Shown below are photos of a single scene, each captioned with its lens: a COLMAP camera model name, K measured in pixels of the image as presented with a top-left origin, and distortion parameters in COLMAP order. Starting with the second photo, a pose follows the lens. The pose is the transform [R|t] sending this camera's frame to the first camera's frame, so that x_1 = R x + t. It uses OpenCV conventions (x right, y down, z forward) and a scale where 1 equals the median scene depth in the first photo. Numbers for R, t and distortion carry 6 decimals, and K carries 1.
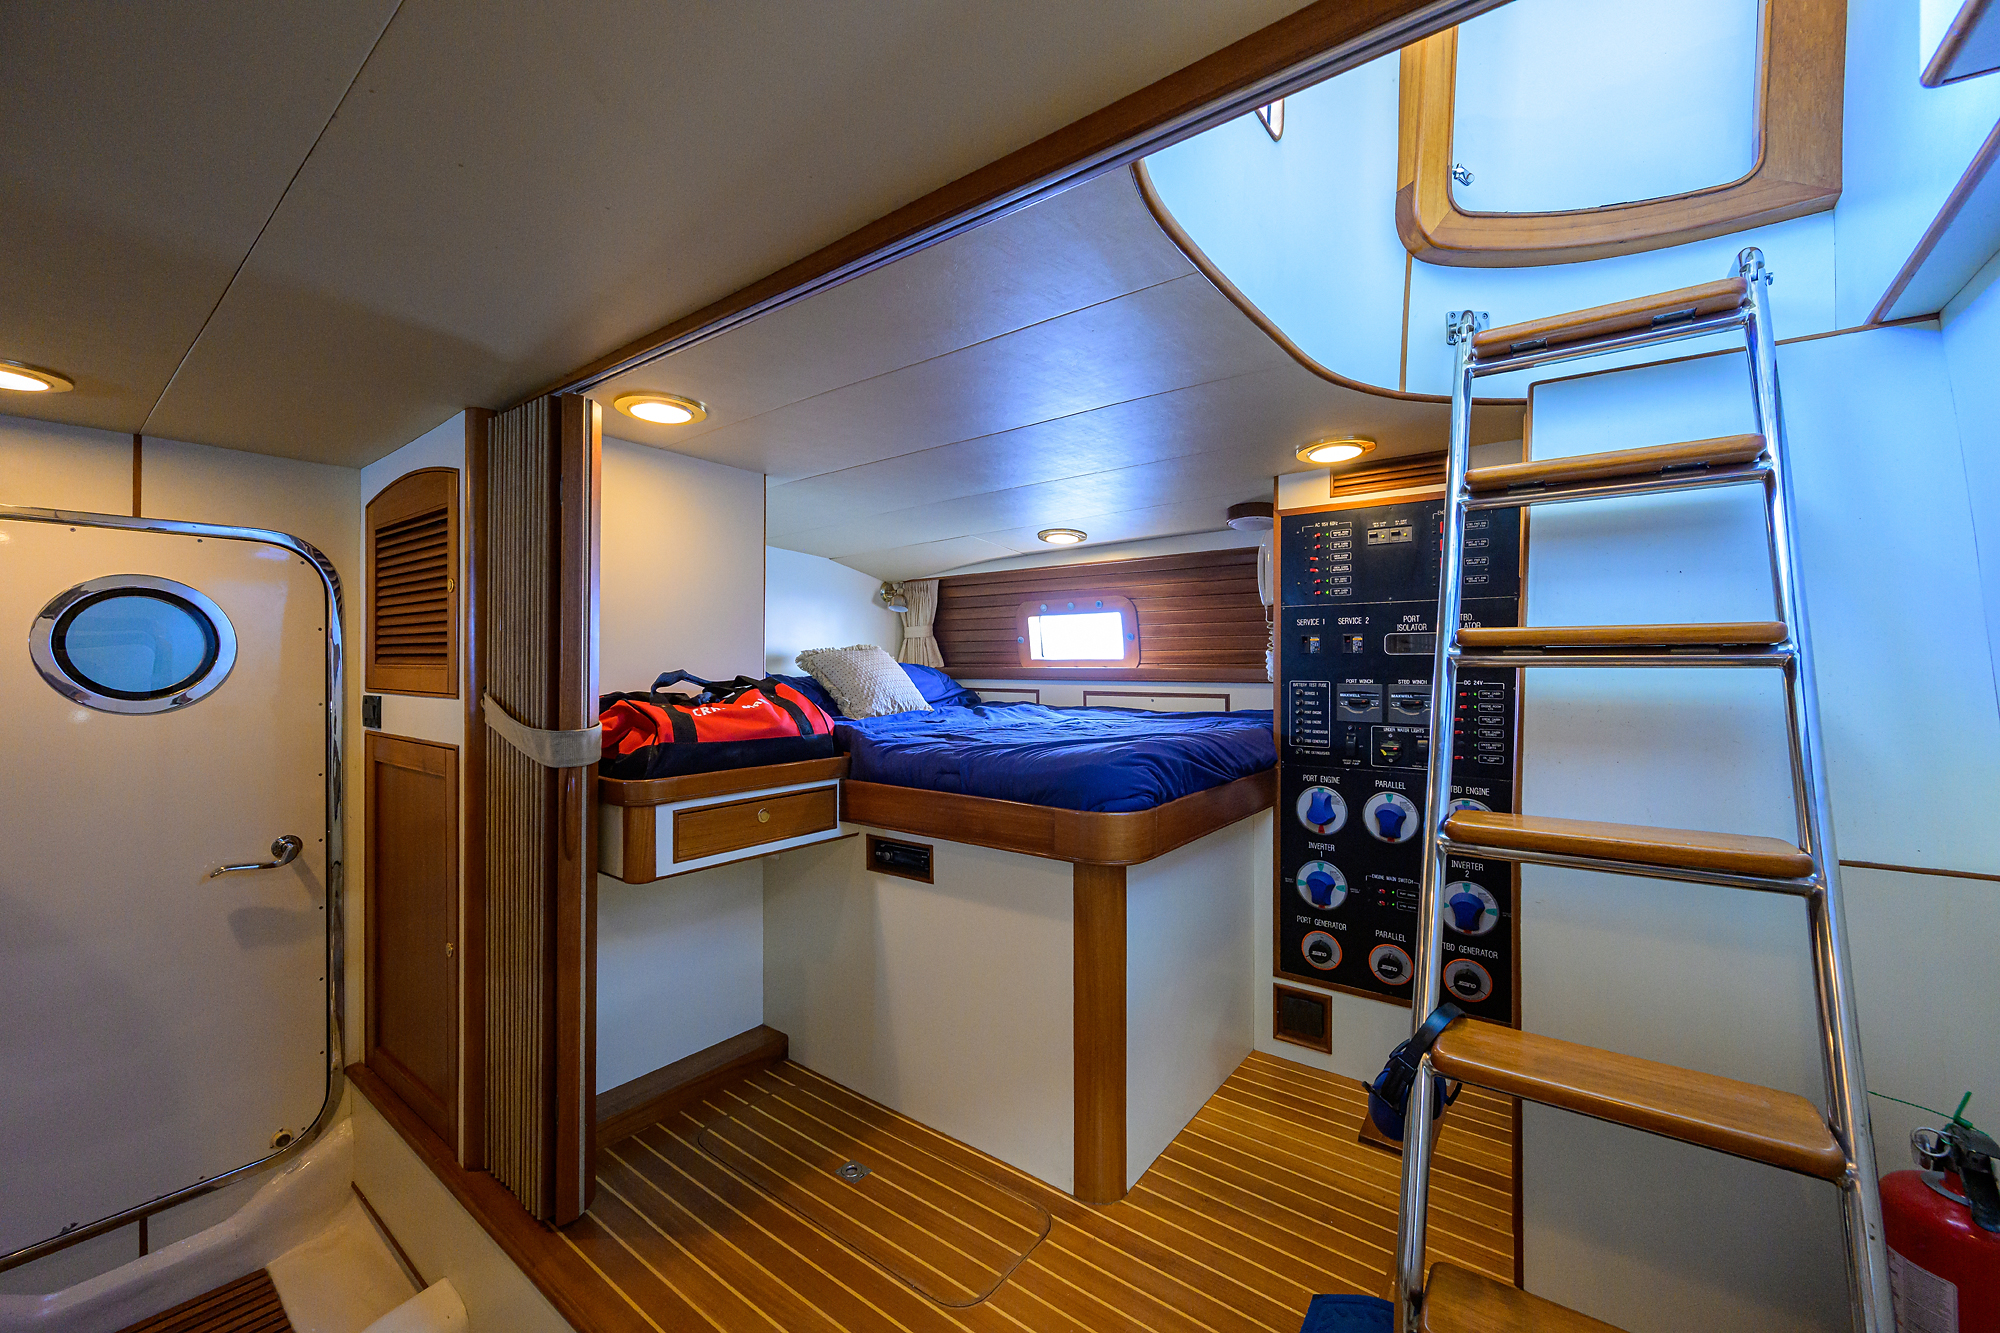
lens RADIAL K [[782.4, 0, 998.5], [0, 782.4, 663.0], [0, 0, 1]] dist [-0.000316, 0.000448]
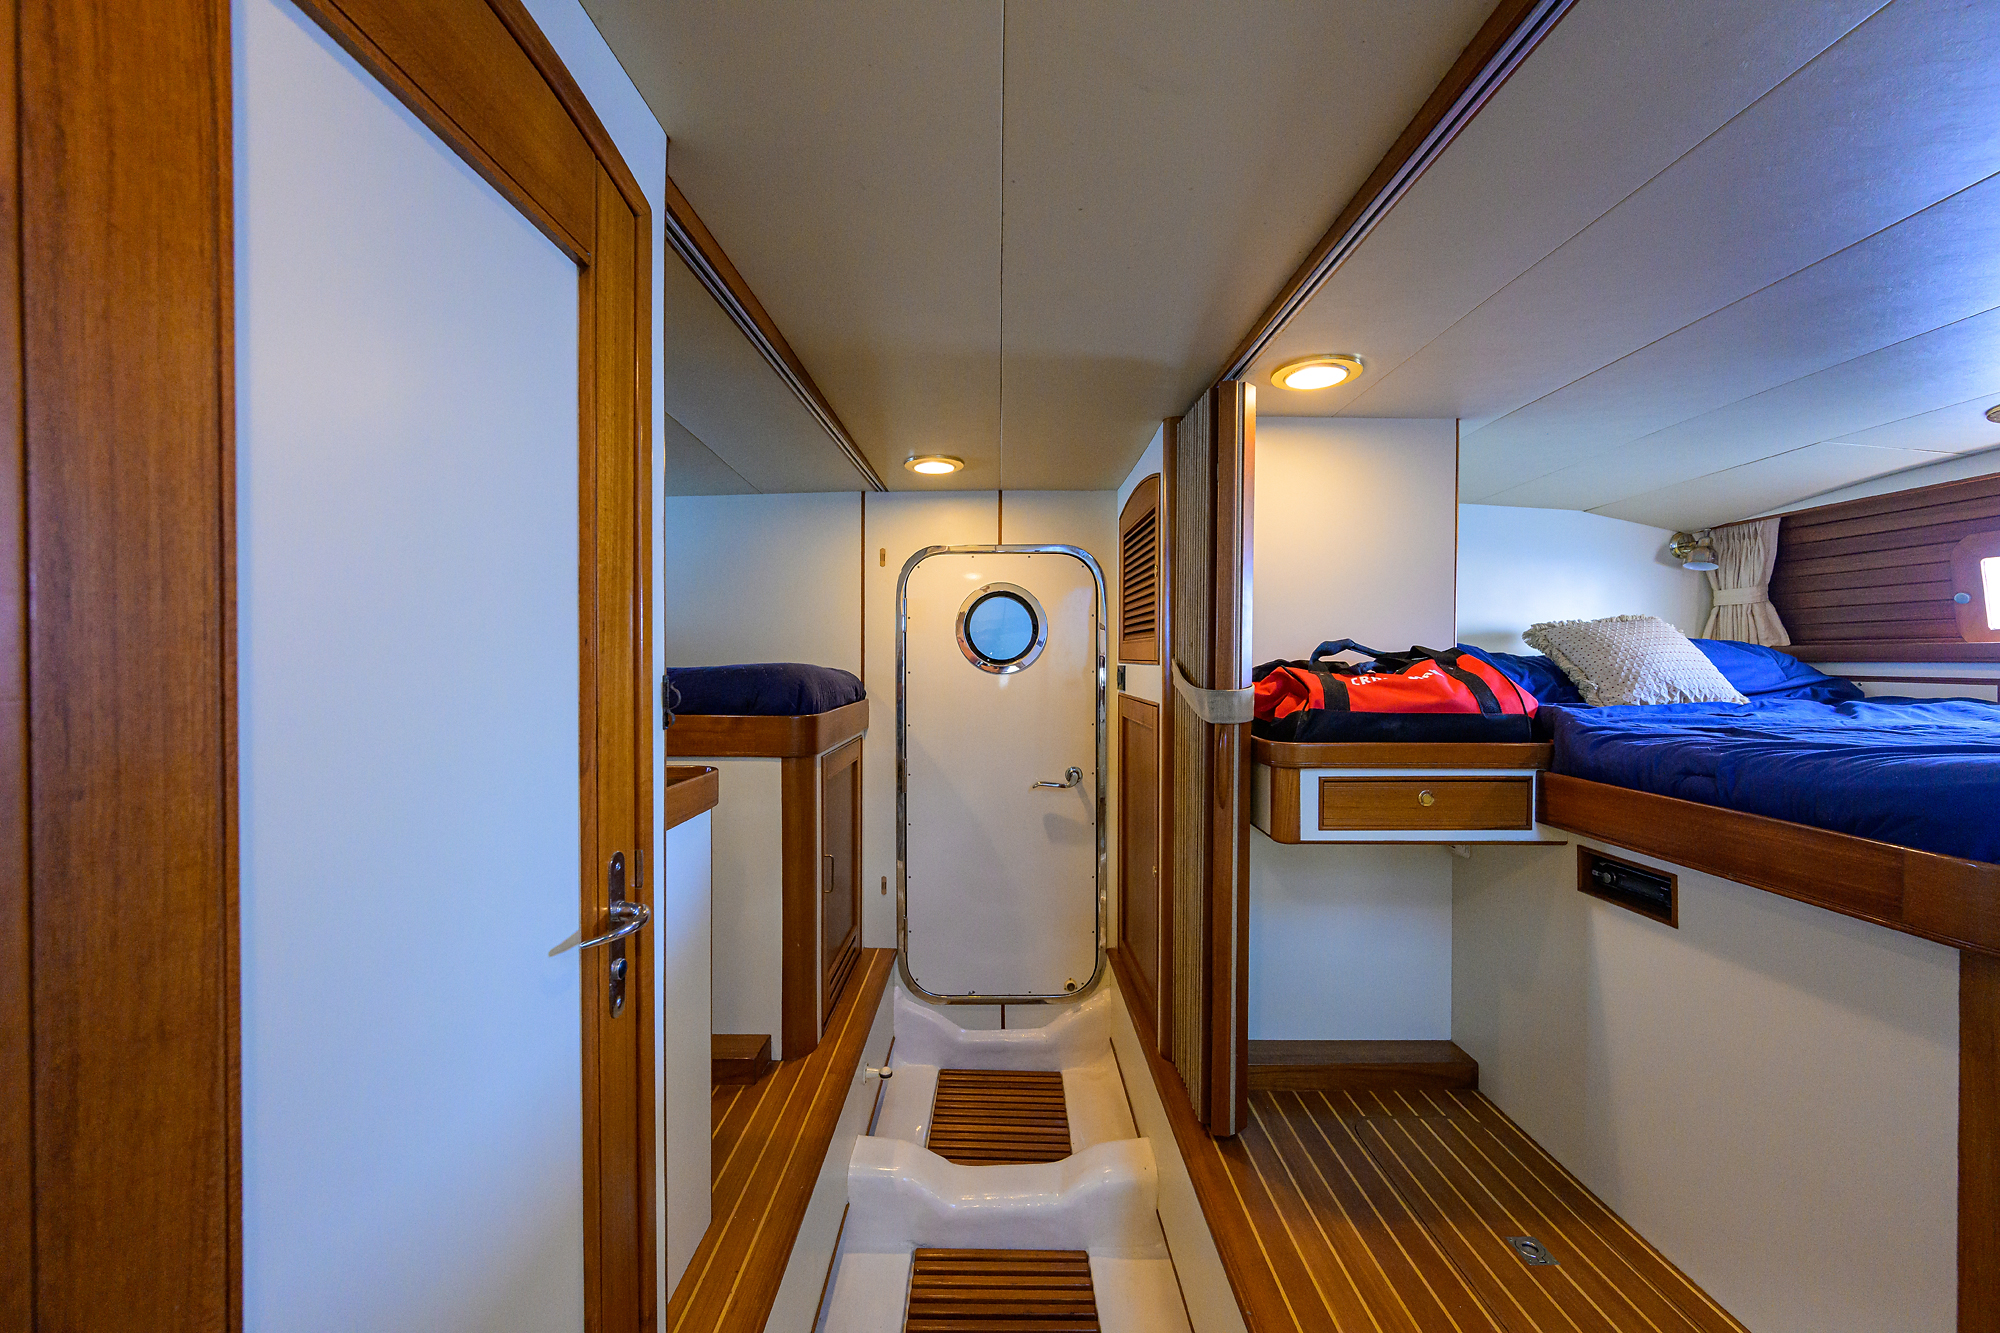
lens RADIAL K [[782.4, 0, 1000.8], [0, 782.4, 667.2], [0, 0, 1]] dist [-0.000316, 0.000448]
pose [[0.610714, 0.008446, -0.791806, 0.097424], [0.000293, 0.999941, 0.010892, 0.031570], [0.791851, -0.006884, 0.610675, 0.063701]]
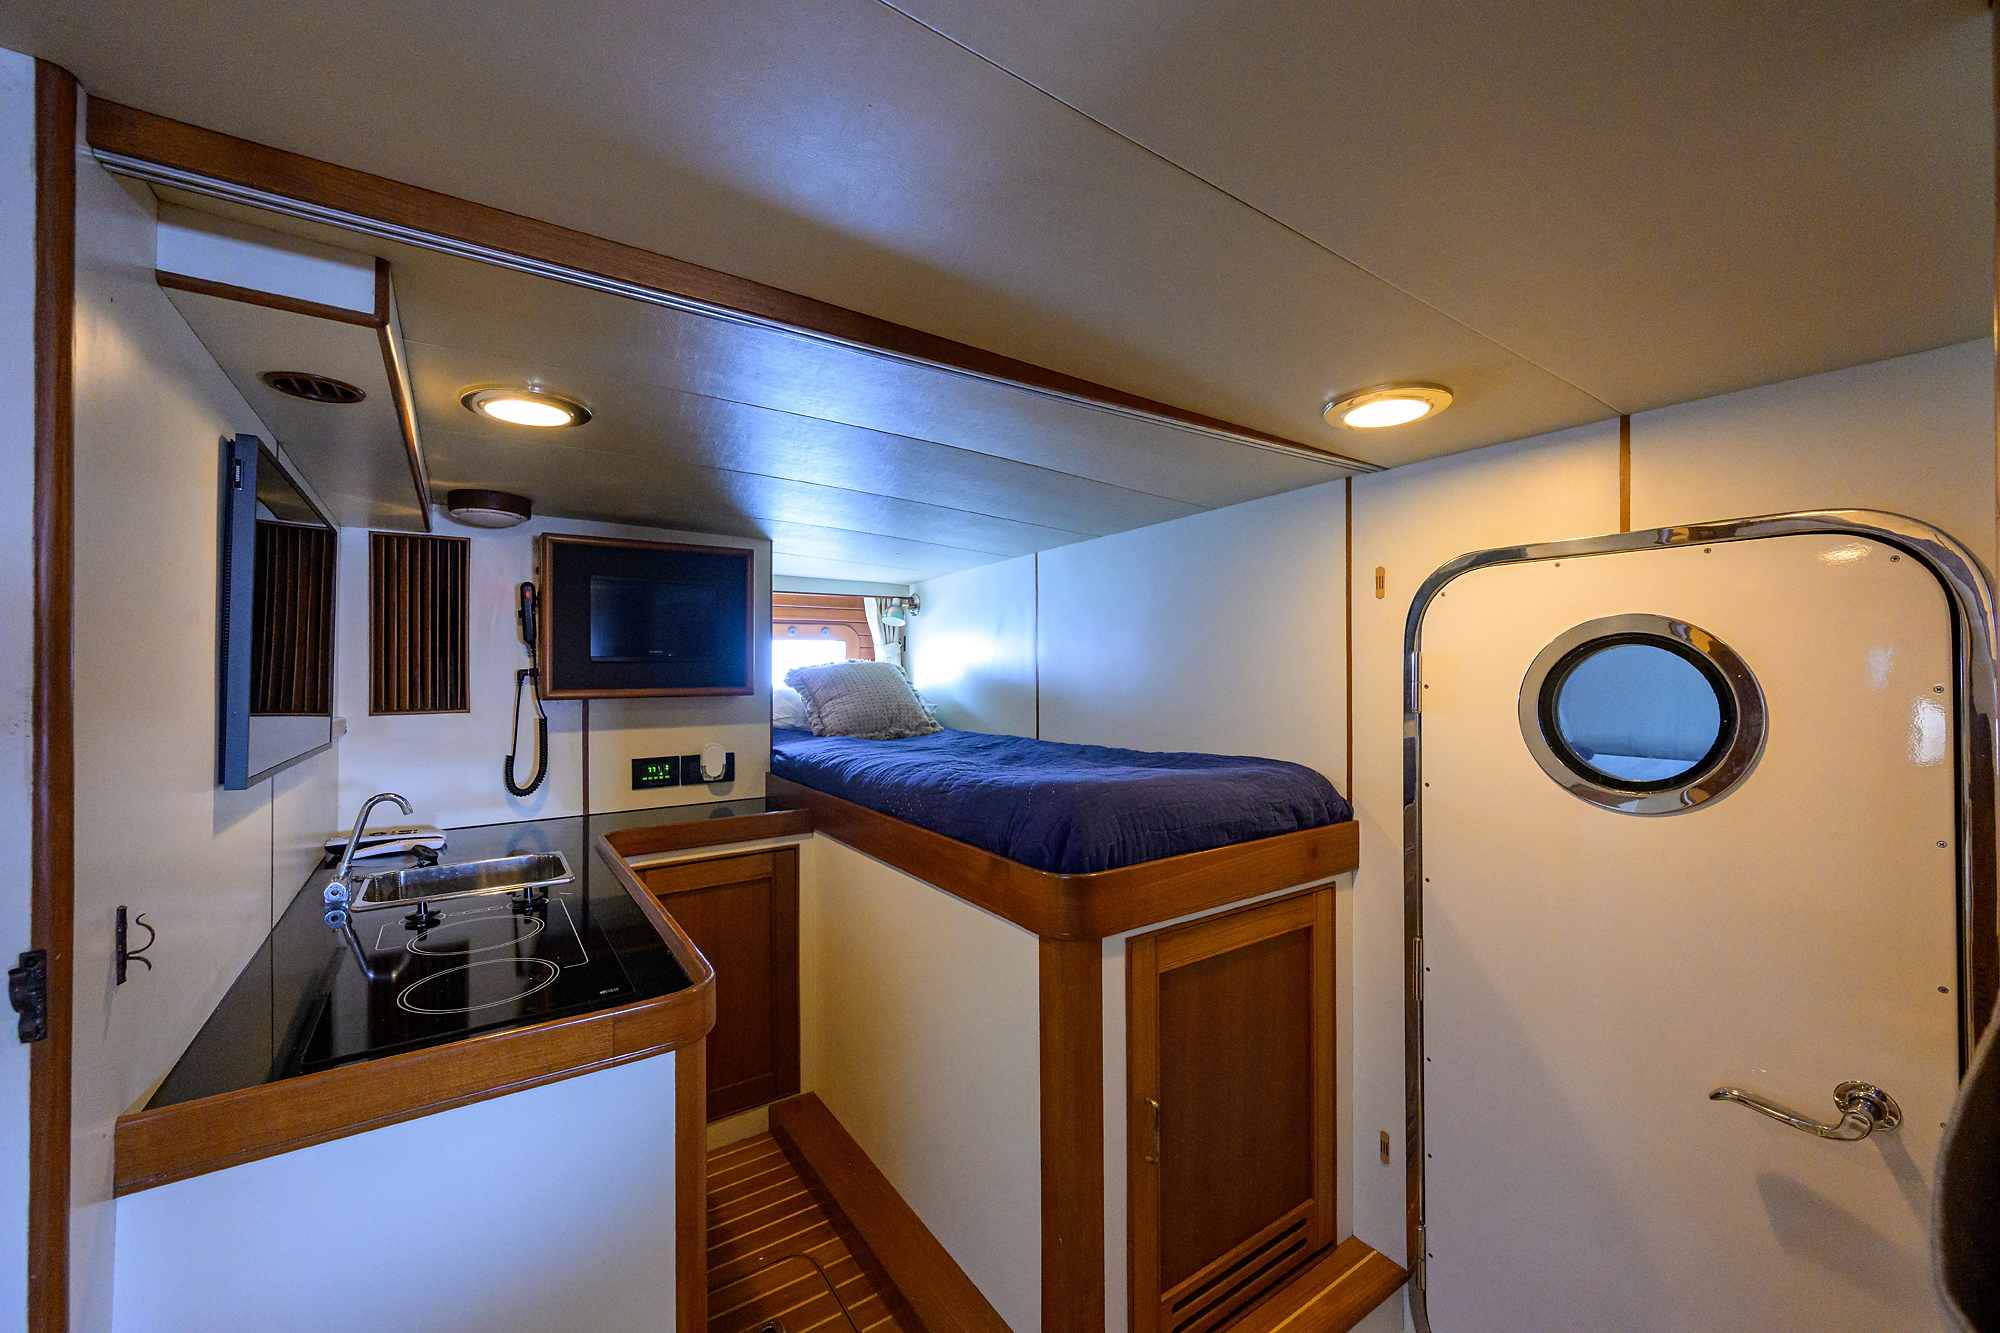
lens RADIAL K [[782.4, 0, 1006.9], [0, 782.4, 662.9], [0, 0, 1]] dist [-0.000316, 0.000448]
pose [[-0.302798, -0.003407, -0.953049, -0.239176], [0.005702, 0.999969, -0.005387, -0.062525], [0.953038, -0.007065, -0.302769, 0.623695]]
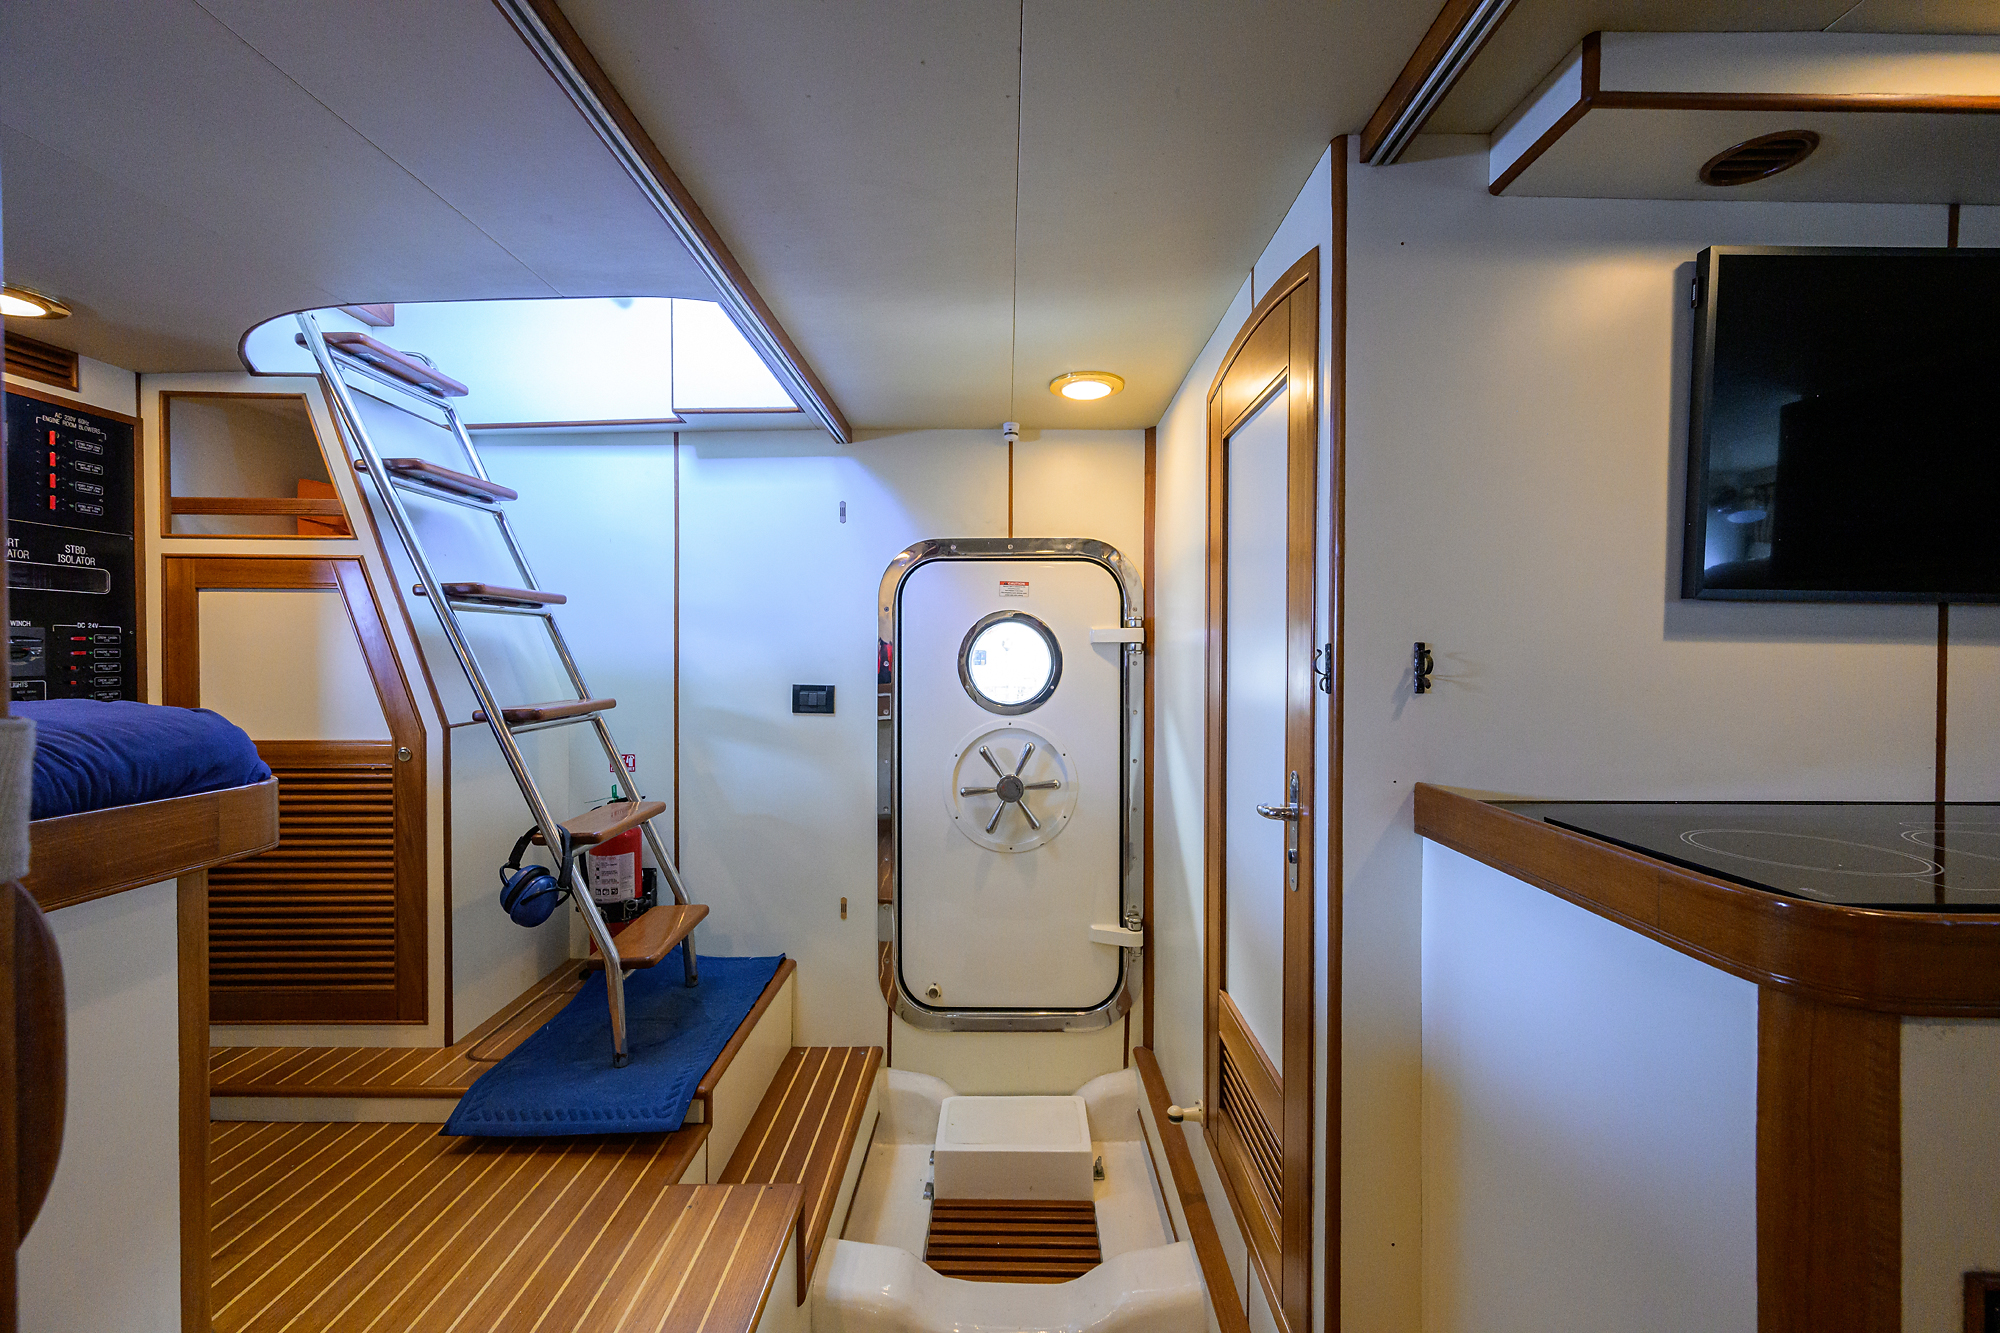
lens RADIAL K [[782.4, 0, 997.9], [0, 782.4, 660.6], [0, 0, 1]] dist [-0.000316, 0.000448]
pose [[-0.596961, -0.011785, 0.802183, -0.690237], [-0.006751, 0.999930, 0.009667, 0.047764], [-0.802242, 0.000355, -0.596999, 0.679082]]
